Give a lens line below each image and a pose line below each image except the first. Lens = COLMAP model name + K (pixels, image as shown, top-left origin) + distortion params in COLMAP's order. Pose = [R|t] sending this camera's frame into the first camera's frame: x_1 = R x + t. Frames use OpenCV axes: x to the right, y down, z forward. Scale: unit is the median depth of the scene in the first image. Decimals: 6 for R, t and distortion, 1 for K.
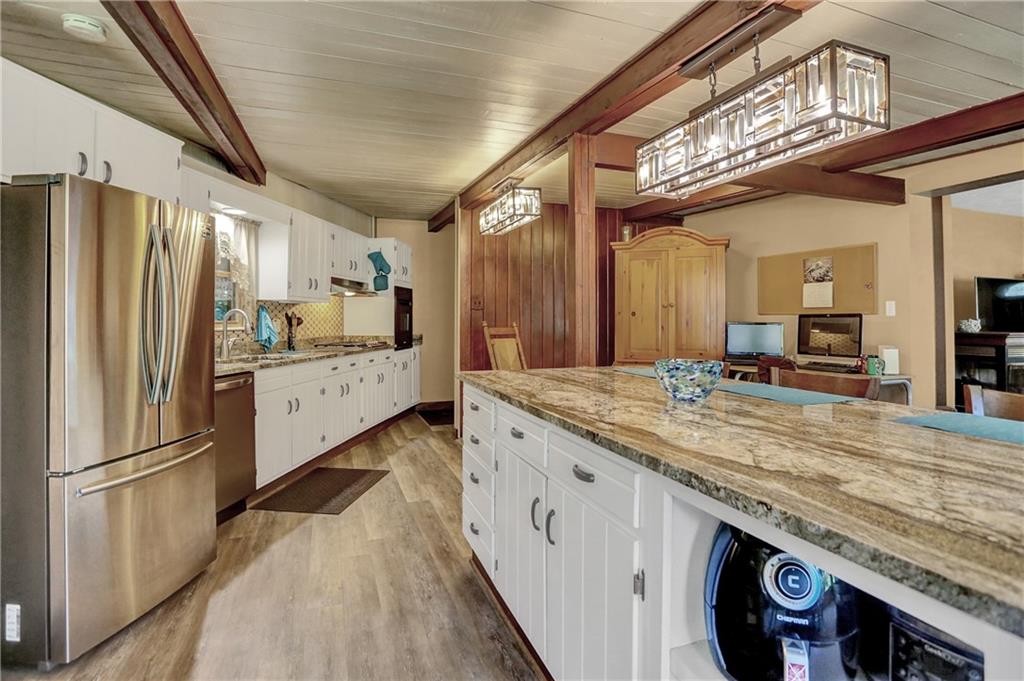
lens RADIAL K [[500.1, 0, 510.7], [0, 500.1, 314.9], [0, 0, 1]] dist [0.001687, -0.000010]
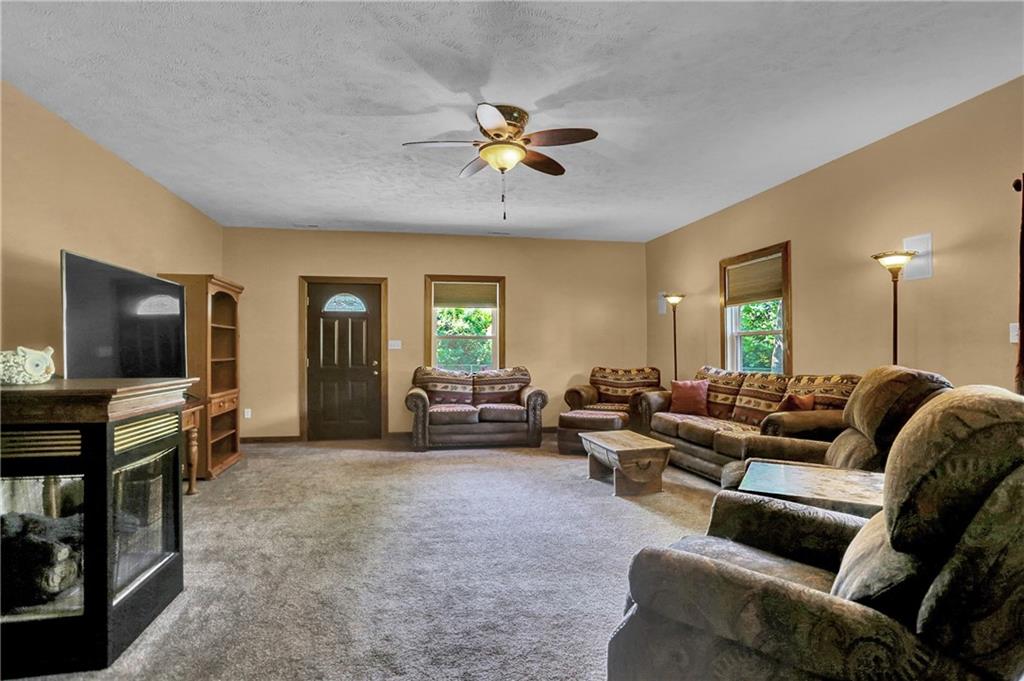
lens RADIAL K [[500.1, 0, 511.3], [0, 500.1, 346.1], [0, 0, 1]] dist [0.001687, -0.000010]
pose [[0.168002, 0.010351, 0.985732, 0.670484], [-0.001617, 0.999946, -0.010225, 0.009177], [-0.985785, 0.000124, 0.168010, 0.642885]]
